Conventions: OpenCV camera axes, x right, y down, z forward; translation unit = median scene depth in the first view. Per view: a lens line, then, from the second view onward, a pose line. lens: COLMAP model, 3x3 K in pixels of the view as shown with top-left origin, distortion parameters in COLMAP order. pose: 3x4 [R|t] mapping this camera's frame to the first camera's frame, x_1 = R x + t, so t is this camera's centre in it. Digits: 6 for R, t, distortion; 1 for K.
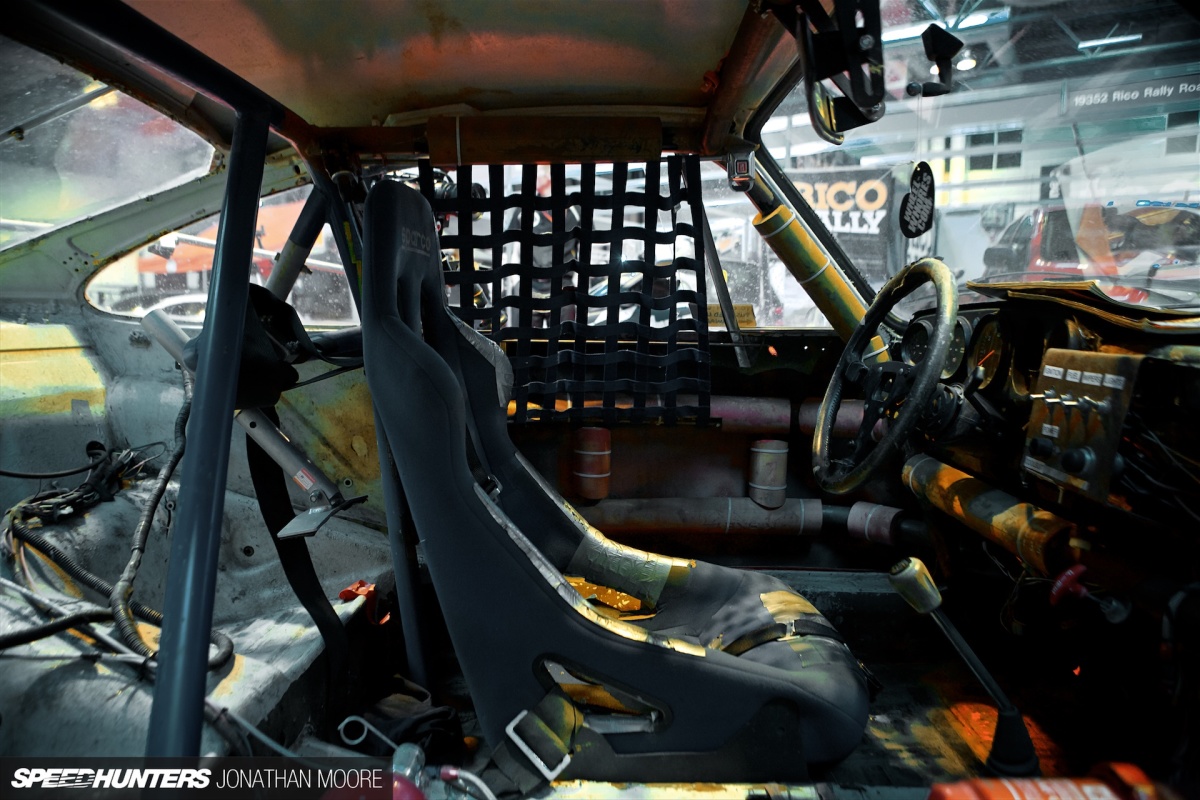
lens RADIAL K [[871.5, 0, 600.1], [0, 871.5, 398.2], [0, 0, 1]] dist [-0.062916, 0.006610]
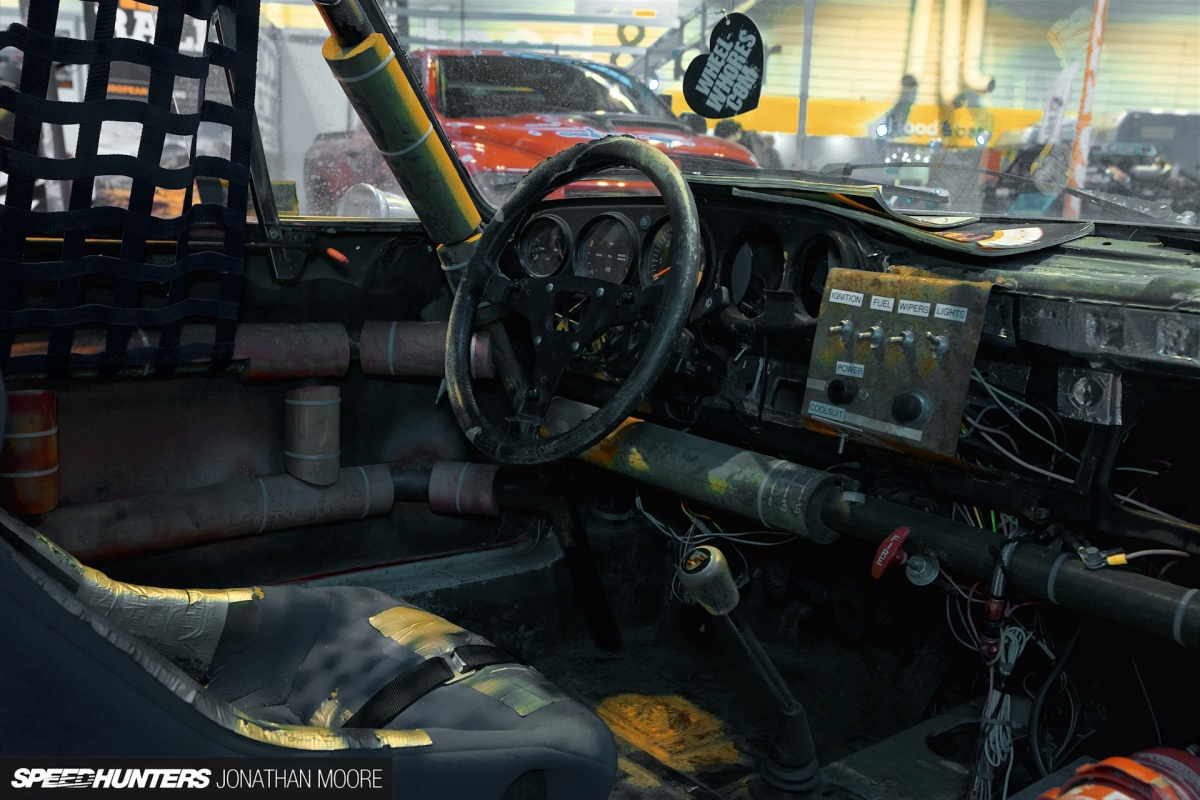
lens RADIAL K [[1131.9, 0, 600.3], [0, 1131.9, 397.5], [0, 0, 1]] dist [-0.019341, 0.000000]
pose [[0.742670, -0.090643, 0.663495, -0.256638], [0.020667, 0.993427, 0.112583, -0.042831], [-0.669338, -0.069900, 0.739662, 0.239280]]
